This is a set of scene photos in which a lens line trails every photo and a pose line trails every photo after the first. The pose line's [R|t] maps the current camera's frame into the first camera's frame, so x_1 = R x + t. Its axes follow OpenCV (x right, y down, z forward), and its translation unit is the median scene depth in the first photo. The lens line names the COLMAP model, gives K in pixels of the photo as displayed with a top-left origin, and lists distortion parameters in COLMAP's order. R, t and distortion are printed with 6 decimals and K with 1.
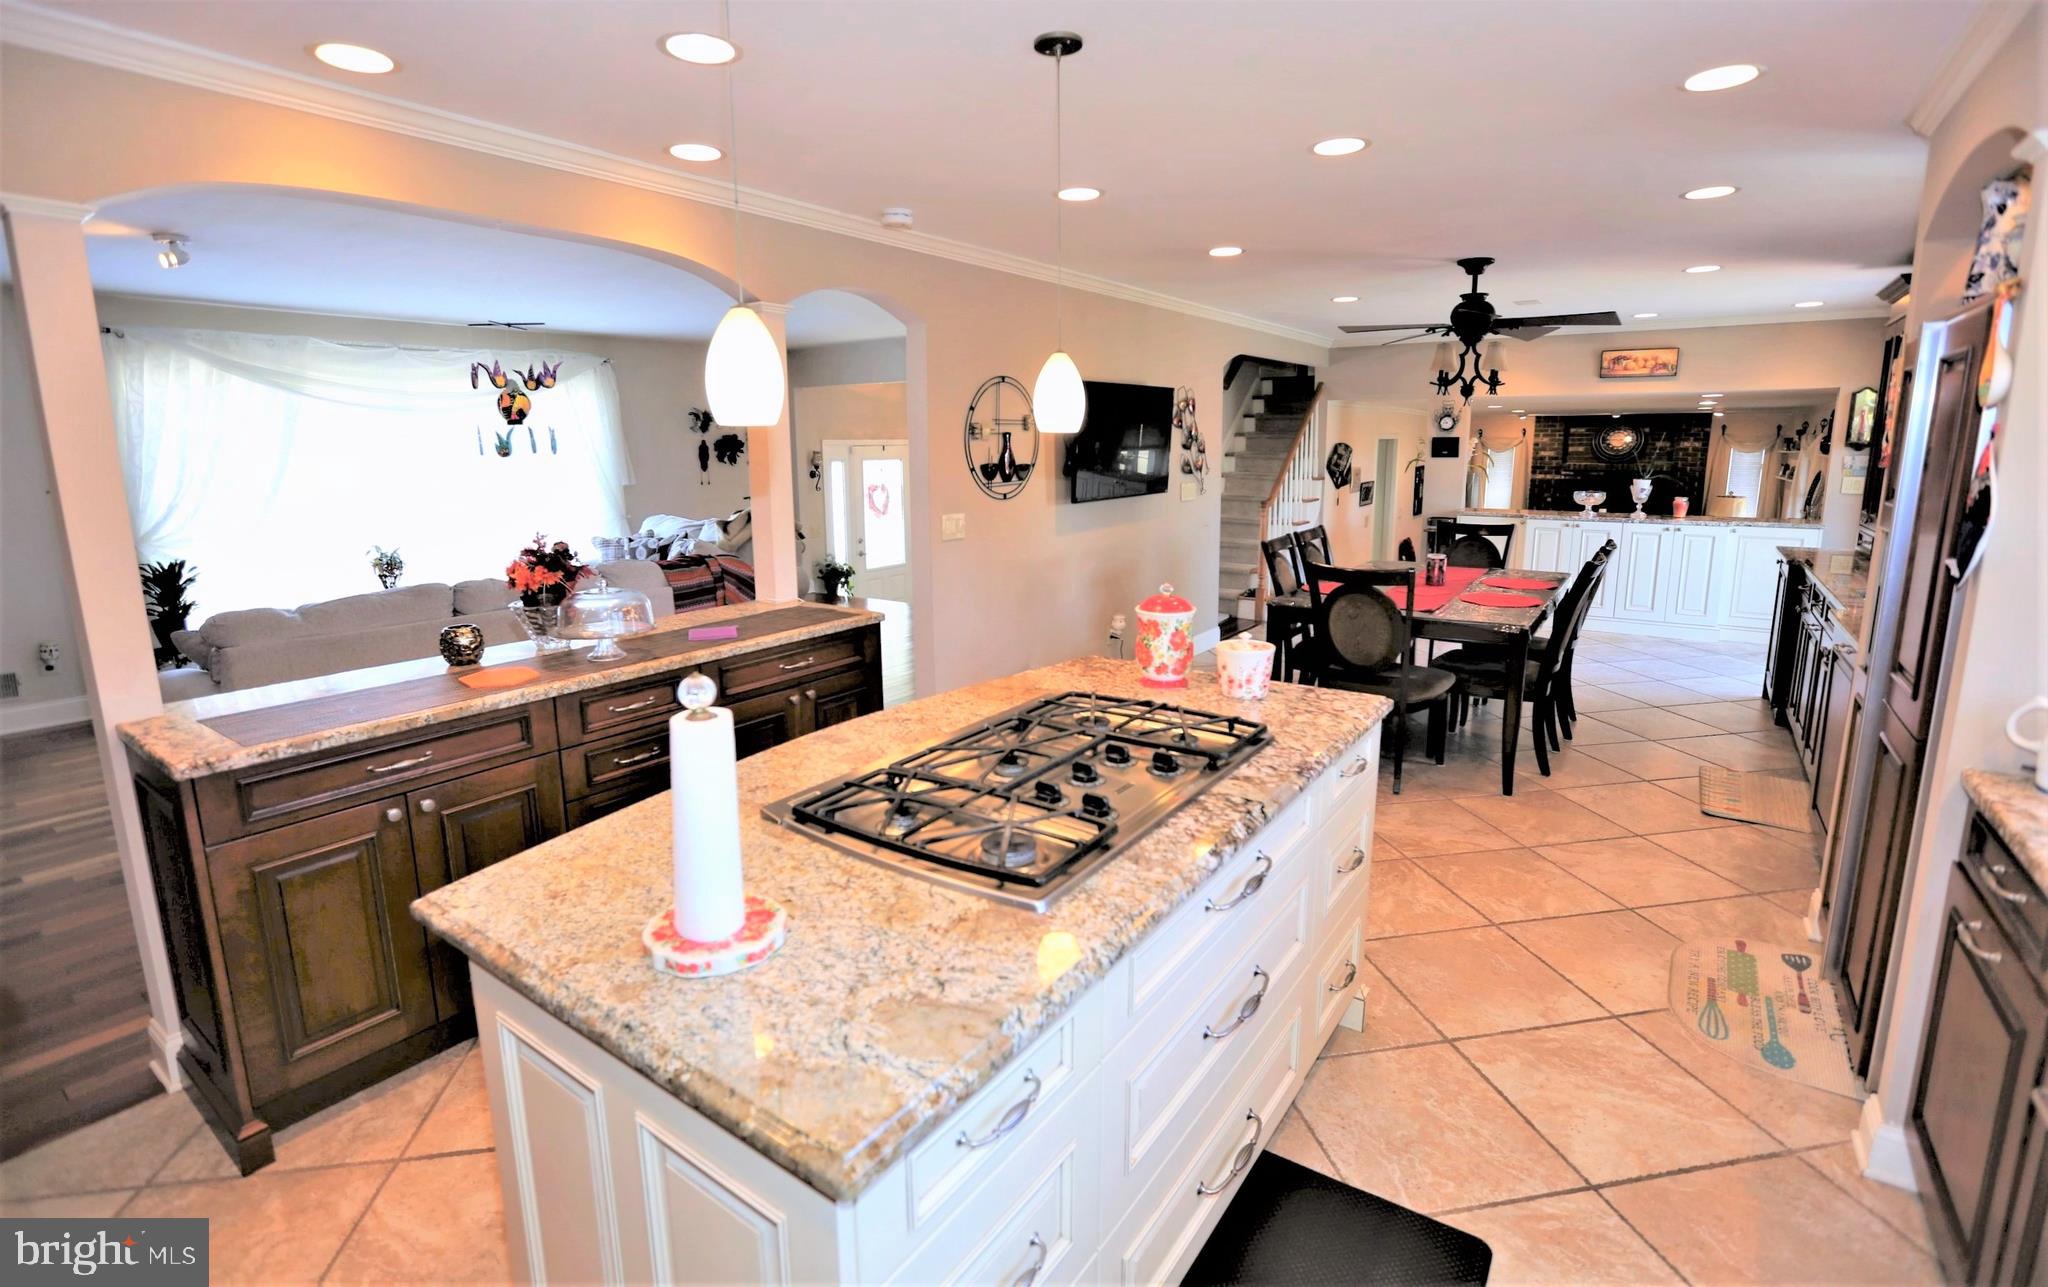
lens RADIAL K [[940.6, 0, 1011.3], [0, 940.6, 612.1], [0, 0, 1]] dist [-0.065711, 0.027858]
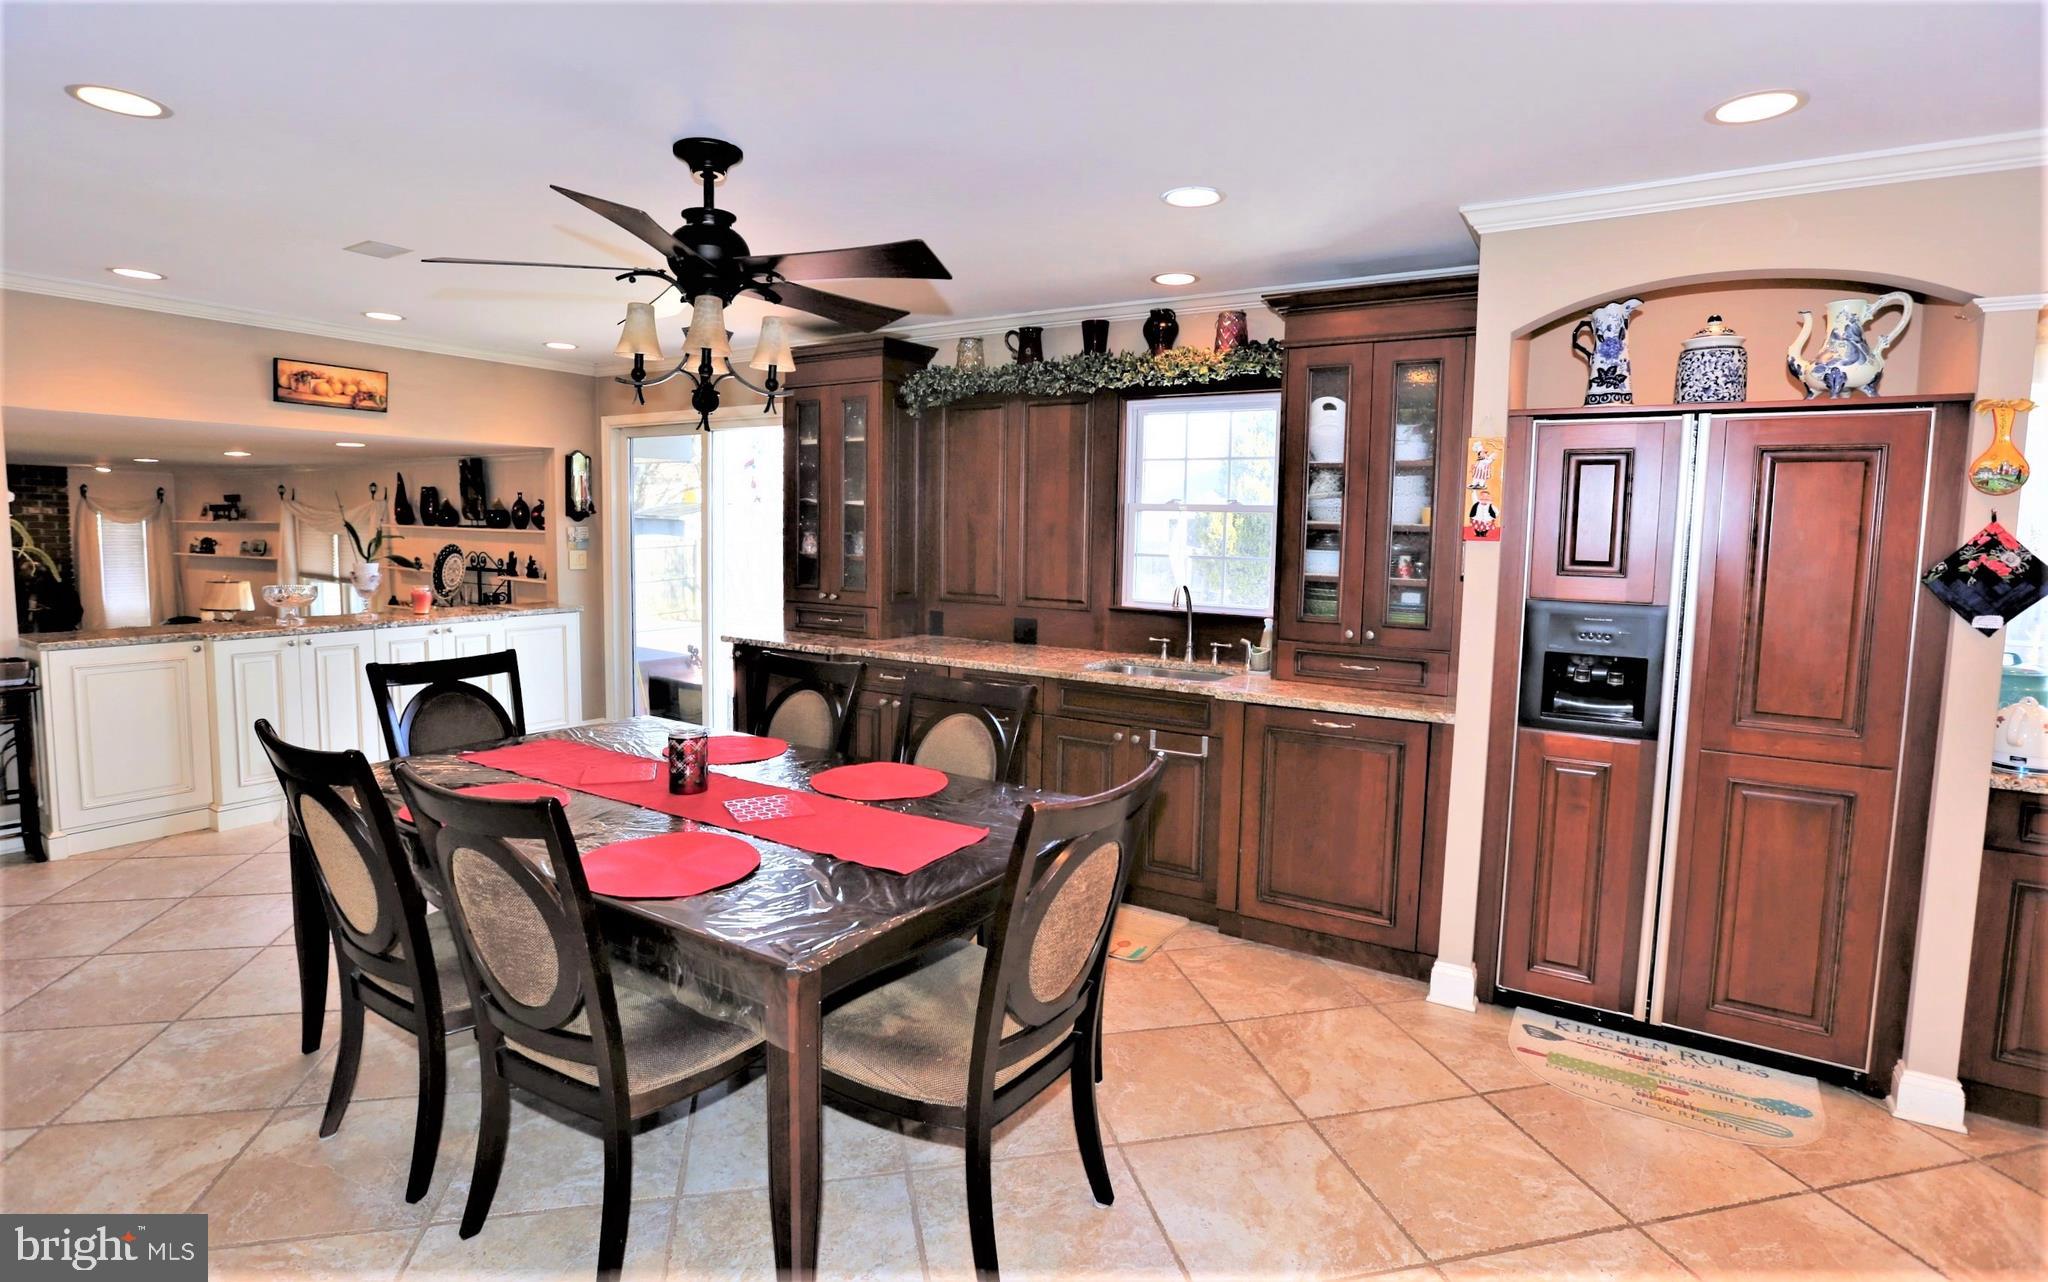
lens RADIAL K [[977.3, 0, 1018.8], [0, 977.3, 611.6], [0, 0, 1]] dist [-0.038300, 0.010279]
pose [[-0.066030, -0.077524, 0.994802, -0.052525], [0.159864, 0.983277, 0.087236, -0.126370], [-0.984928, 0.164793, -0.052533, 0.766937]]
